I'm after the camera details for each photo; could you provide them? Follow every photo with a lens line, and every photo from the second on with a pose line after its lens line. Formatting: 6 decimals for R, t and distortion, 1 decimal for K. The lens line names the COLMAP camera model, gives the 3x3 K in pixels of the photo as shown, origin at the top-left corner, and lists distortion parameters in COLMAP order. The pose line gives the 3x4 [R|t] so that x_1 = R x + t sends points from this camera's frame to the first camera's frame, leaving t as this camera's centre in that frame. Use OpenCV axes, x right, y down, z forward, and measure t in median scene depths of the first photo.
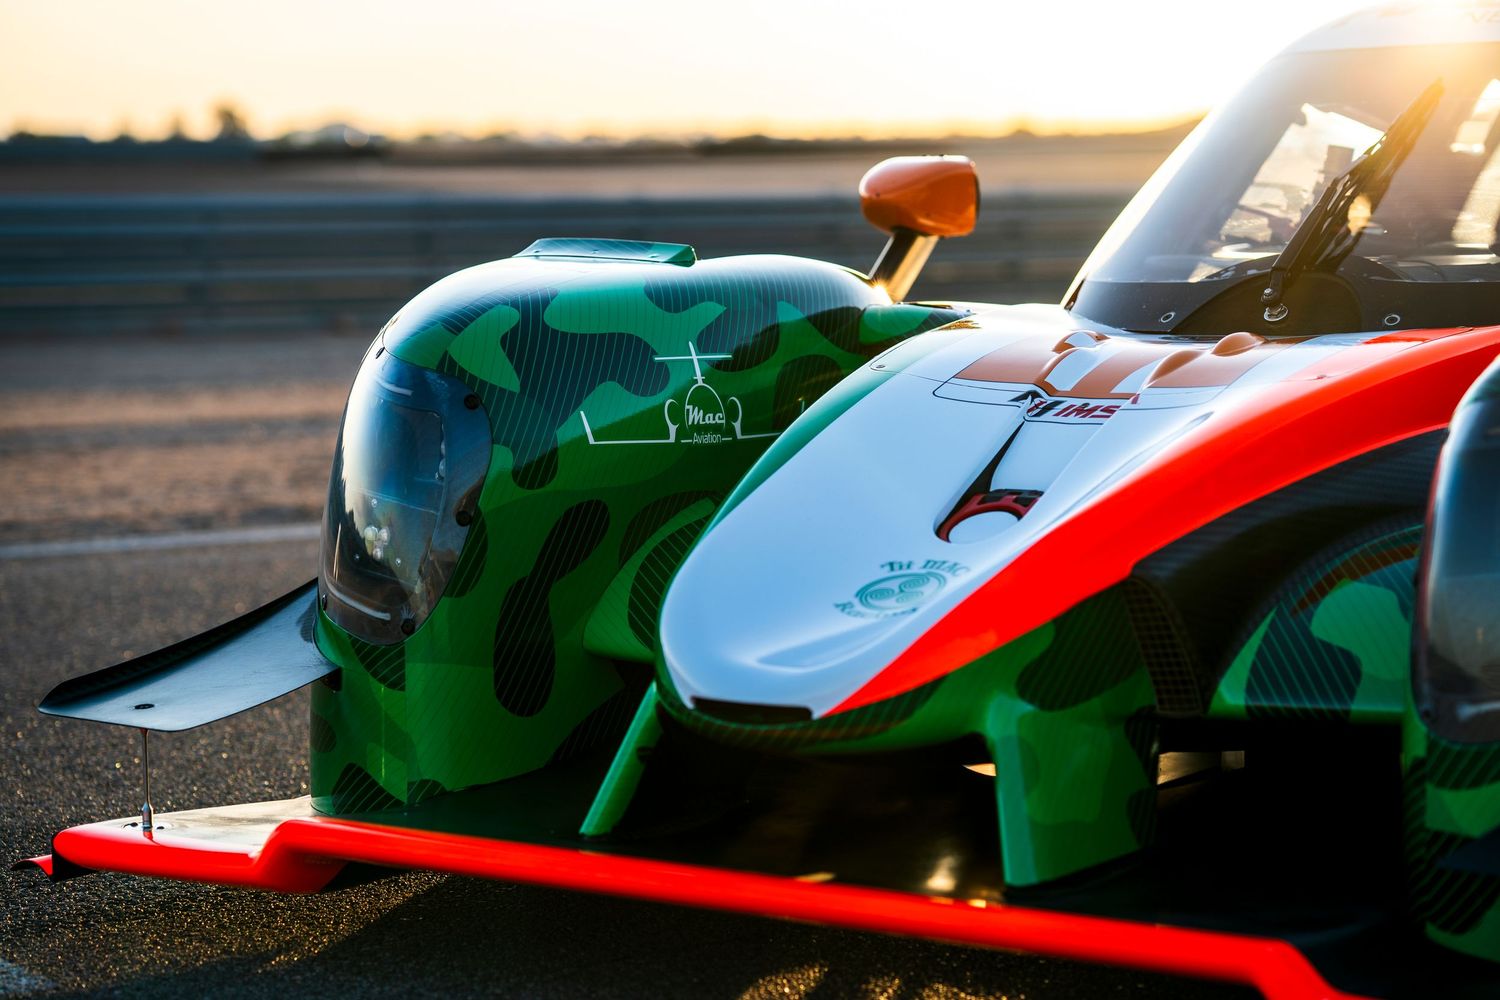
lens RADIAL K [[3599.4, 0, 750.0], [0, 3599.4, 500.0], [0, 0, 1]] dist [0.128448, -0.185502]
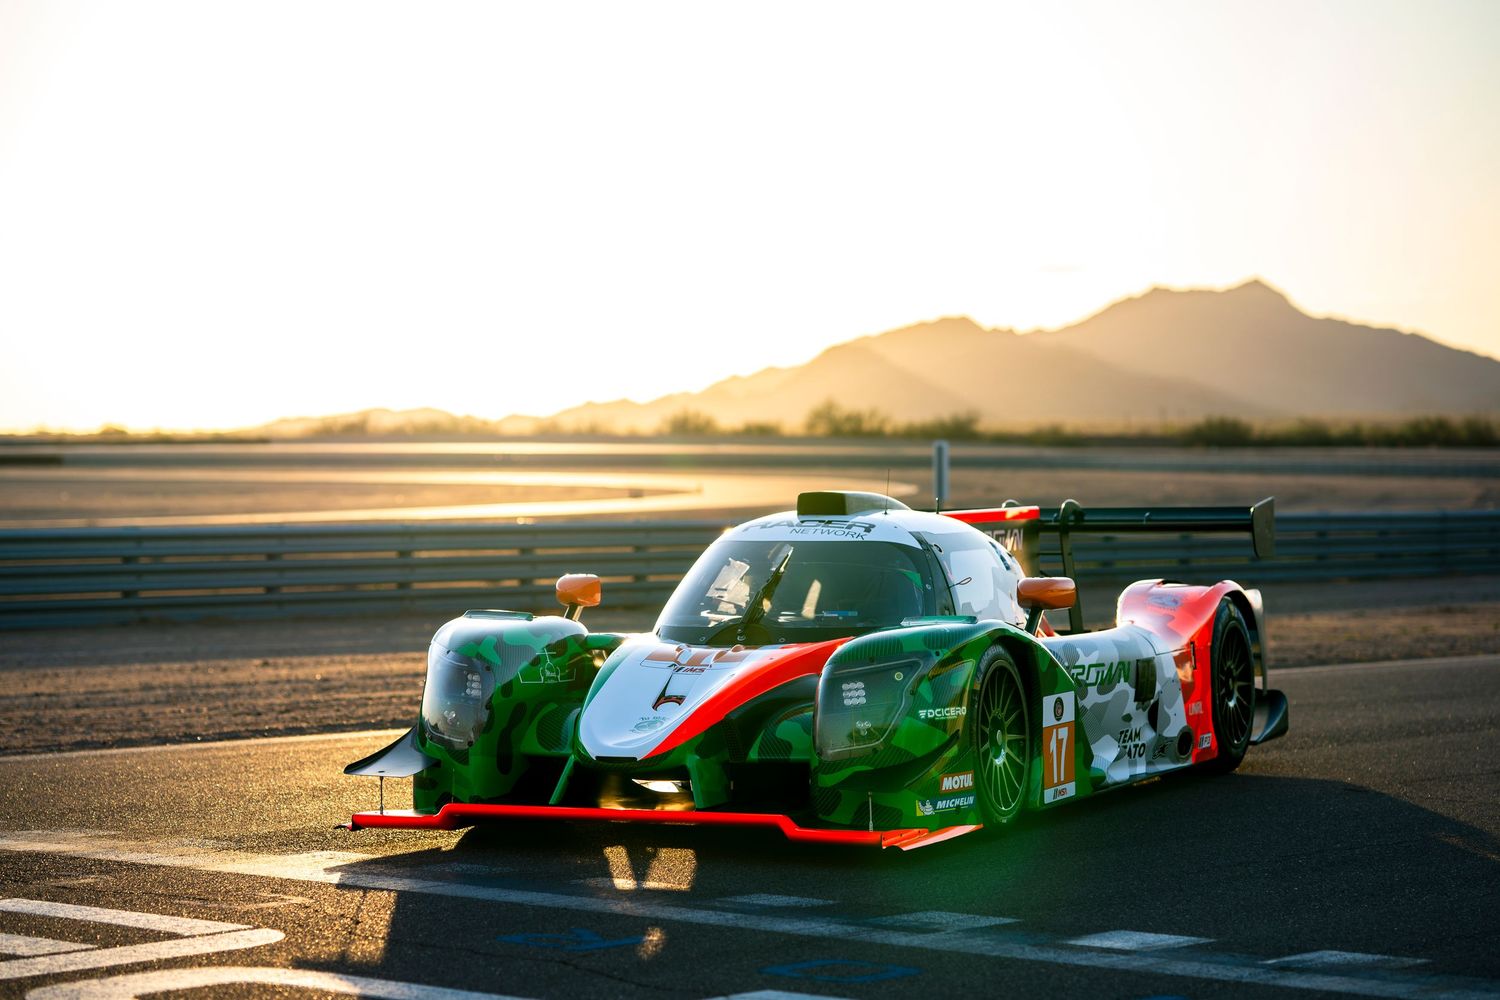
lens RADIAL K [[3617.3, 0, 750.0], [0, 3617.3, 500.0], [0, 0, 1]] dist [0.144419, -0.529027]
pose [[0.968706, 0.008616, 0.248063, -0.625372], [0.012064, 0.996582, -0.081723, 0.083112], [-0.247919, 0.082158, 0.965291, -1.997503]]
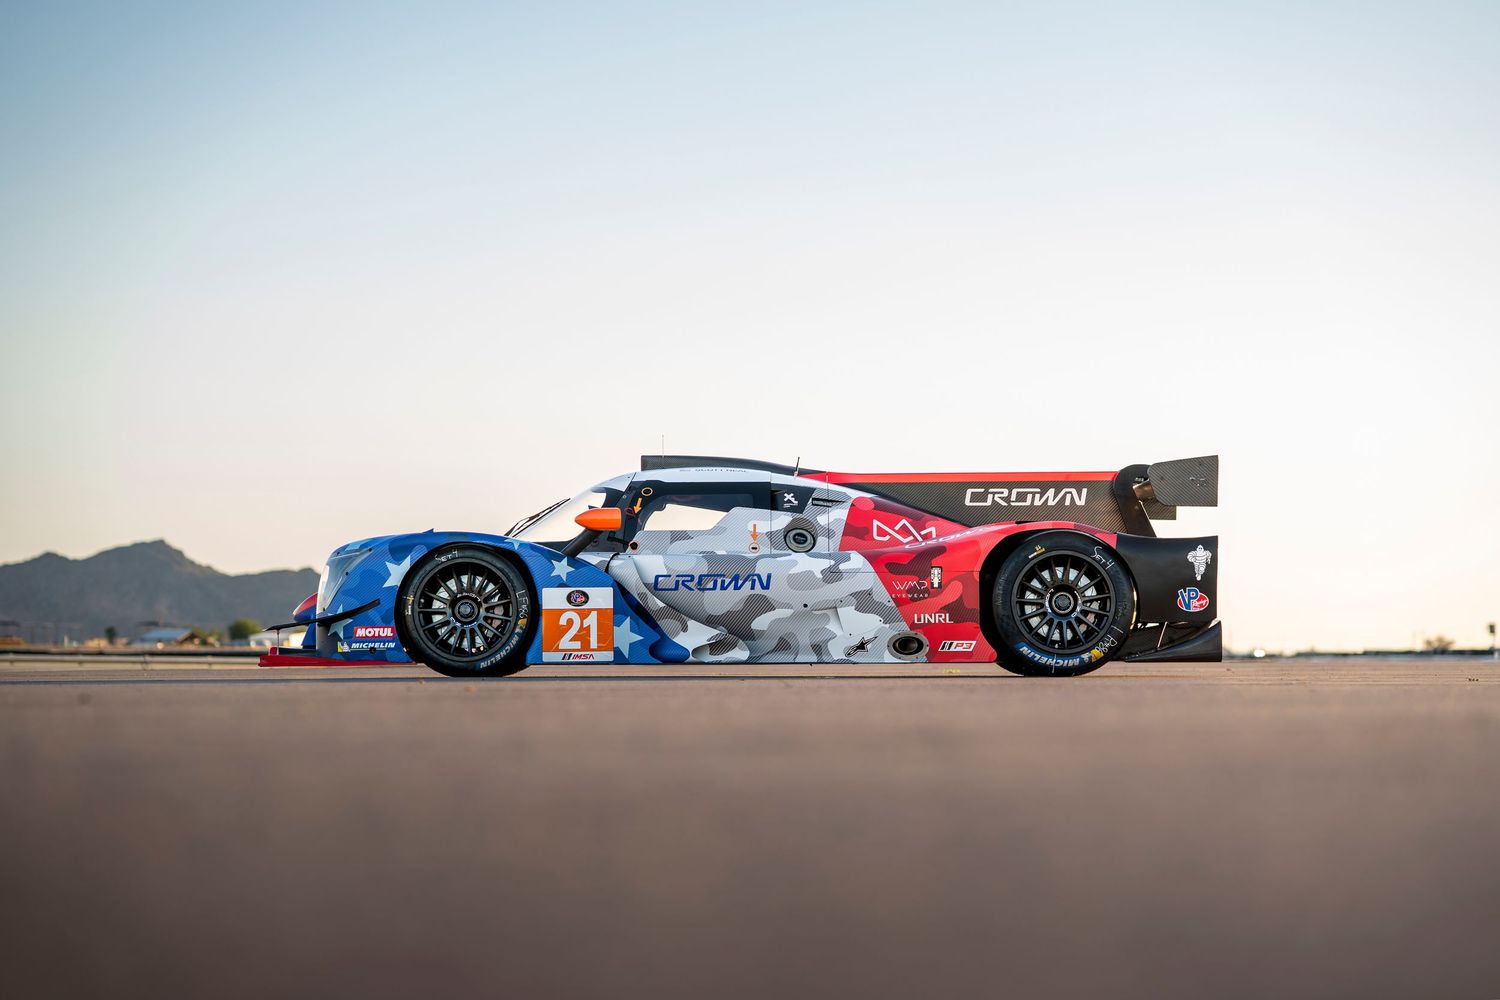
lens RADIAL K [[3617.3, 0, 750.0], [0, 3617.3, 500.0], [0, 0, 1]] dist [0.144419, -0.529027]
pose [[0.595532, -0.017275, -0.803146, 4.252092], [-0.078351, 0.993753, -0.079472, 0.233735], [0.799502, 0.110256, 0.590458, -1.509156]]
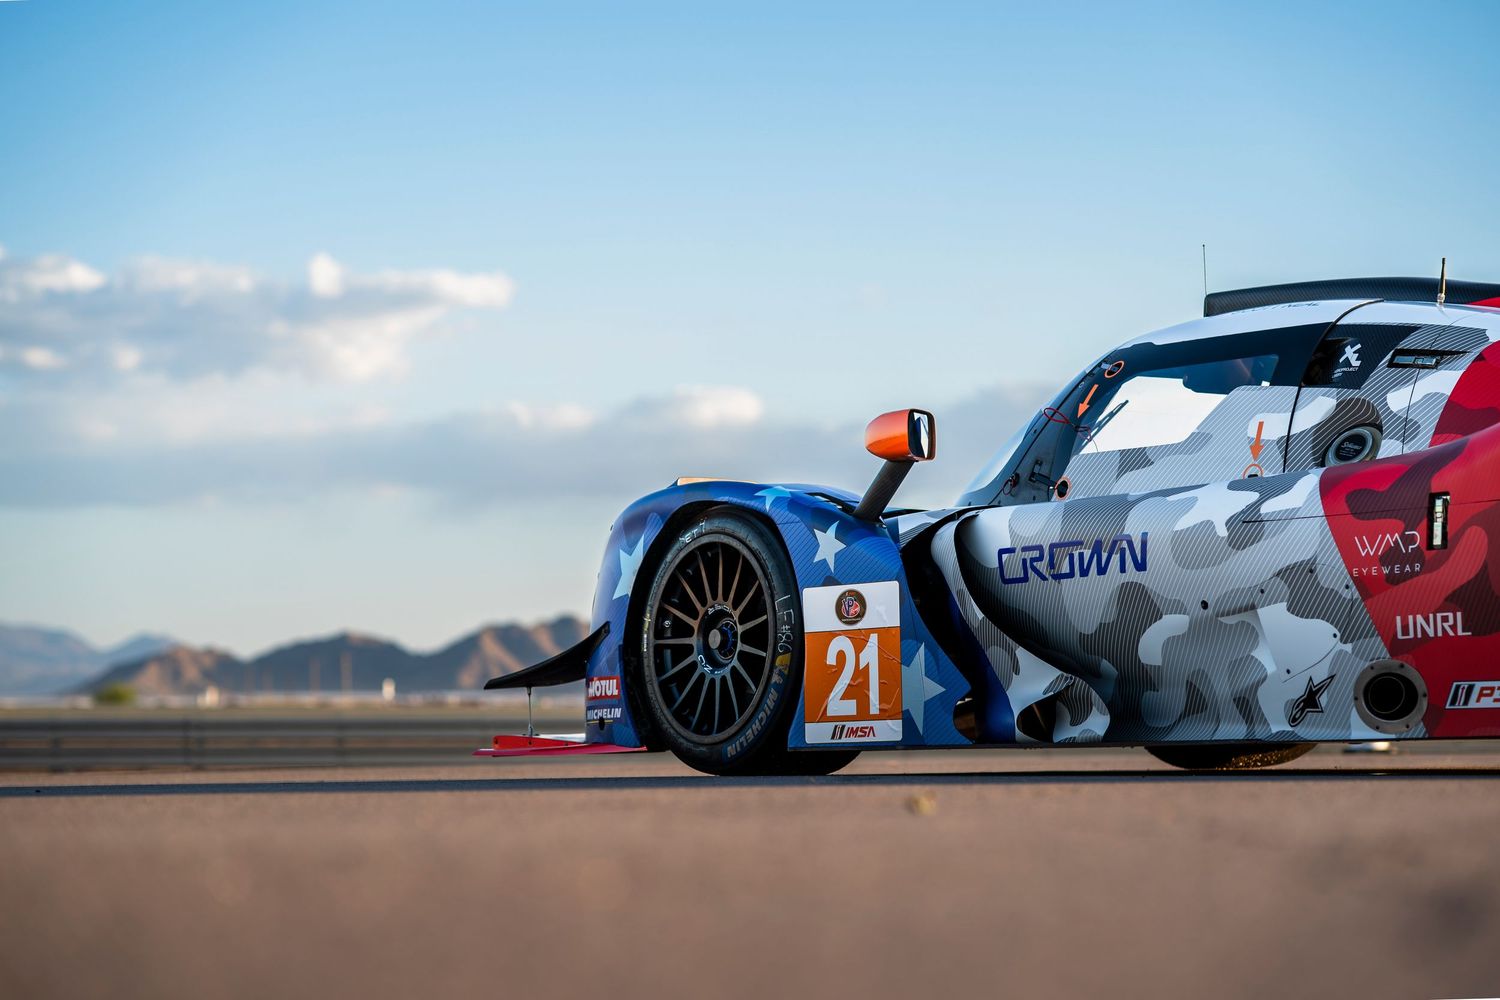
lens RADIAL K [[3707.1, 0, 750.0], [0, 3707.1, 500.0], [0, 0, 1]] dist [0.158125, -0.868756]
pose [[-0.262665, -0.043875, -0.963889, 2.572103], [-0.065246, 0.997487, -0.027624, 0.011166], [0.962679, 0.055634, -0.264868, 1.561288]]
